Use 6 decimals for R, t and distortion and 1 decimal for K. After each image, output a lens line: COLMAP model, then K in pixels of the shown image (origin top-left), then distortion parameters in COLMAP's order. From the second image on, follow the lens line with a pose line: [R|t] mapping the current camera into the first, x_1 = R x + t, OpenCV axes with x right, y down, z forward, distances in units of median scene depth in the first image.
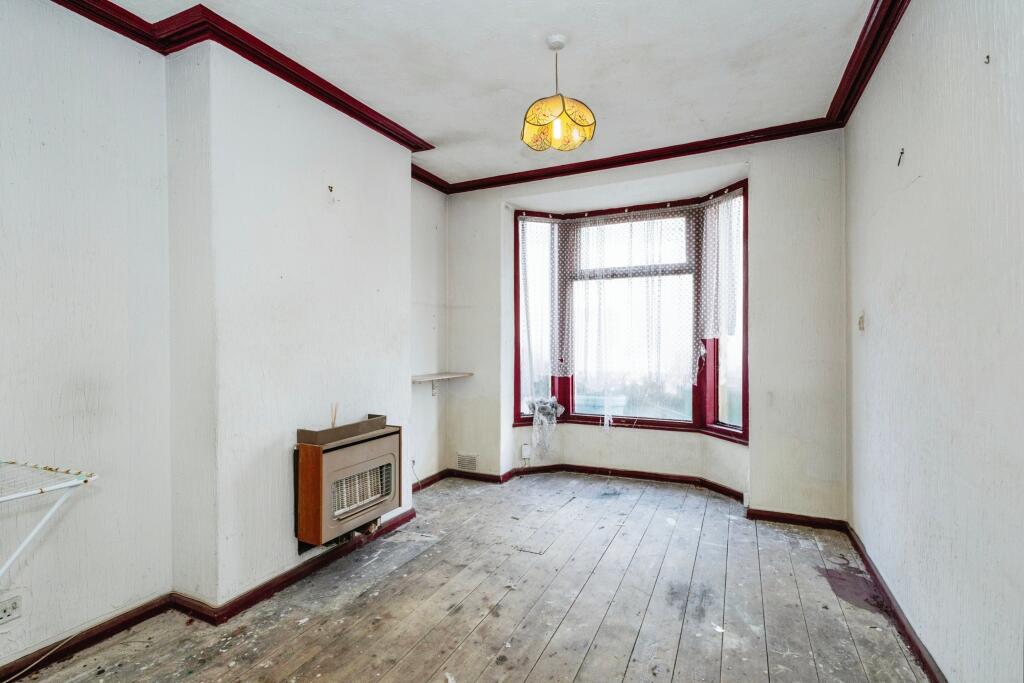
lens RADIAL K [[484.7, 0, 492.0], [0, 484.7, 343.9], [0, 0, 1]] dist [0.003756, 0.000464]
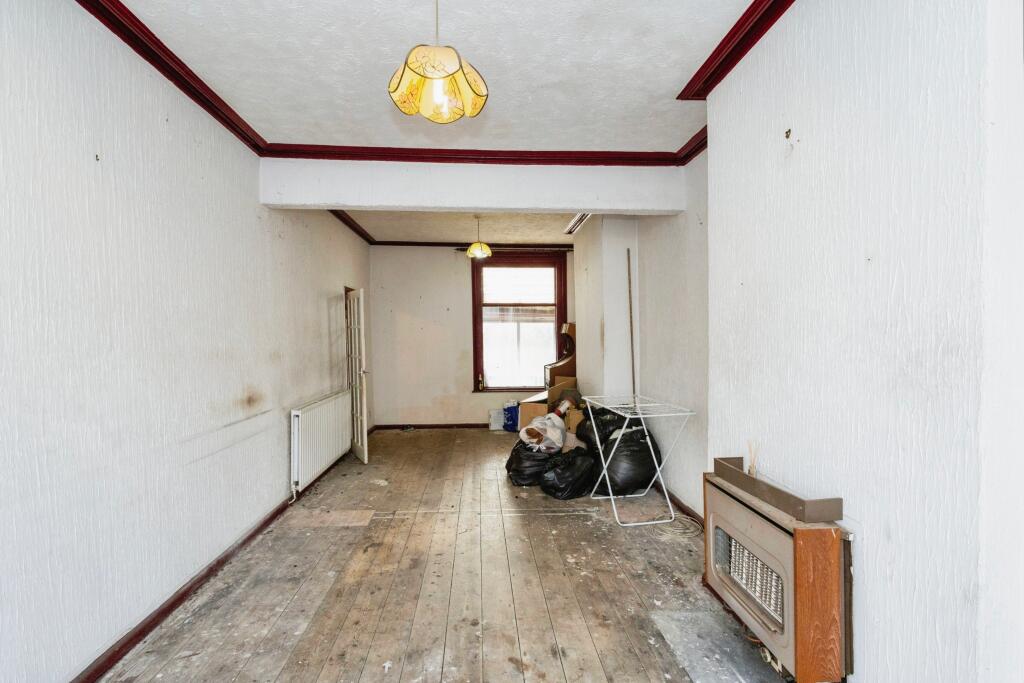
lens RADIAL K [[487.7, 0, 512.2], [0, 487.7, 322.7], [0, 0, 1]] dist [0.000233, 0.000067]
pose [[-0.856149, -0.014076, -0.516537, 0.262997], [-0.004725, 0.999800, -0.019412, -0.029473], [0.516707, -0.014179, -0.856045, 0.961168]]
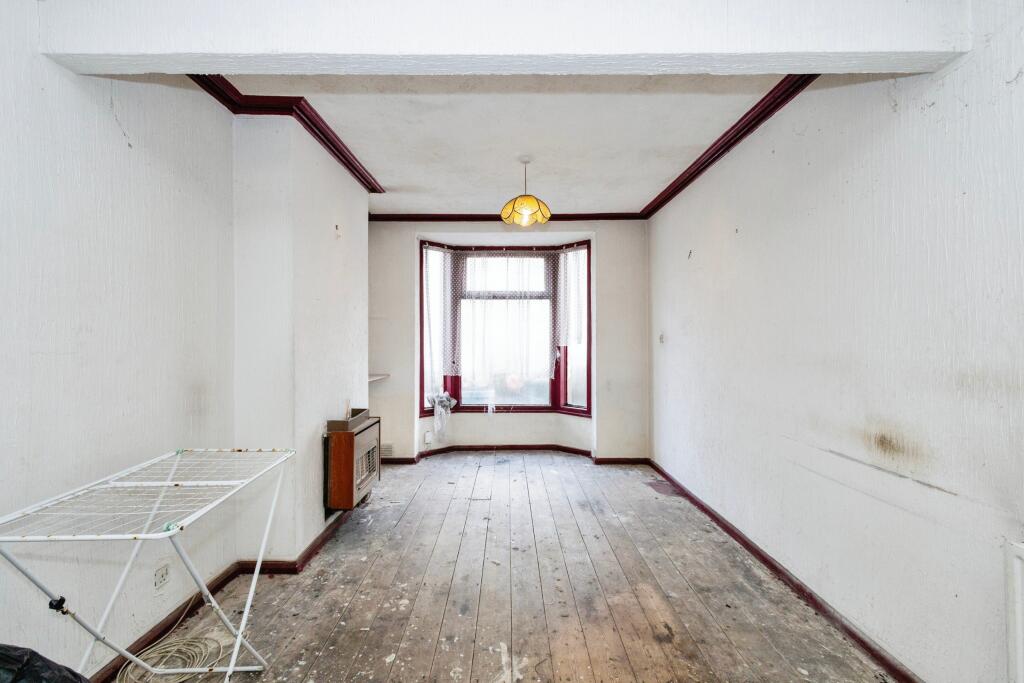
lens RADIAL K [[484.7, 0, 492.0], [0, 484.7, 343.9], [0, 0, 1]] dist [0.003756, 0.000464]
pose [[0.904841, 0.002858, 0.425739, -0.342269], [-0.001554, 0.999993, -0.003411, -0.011959], [-0.425746, 0.002425, 0.904839, -0.198304]]
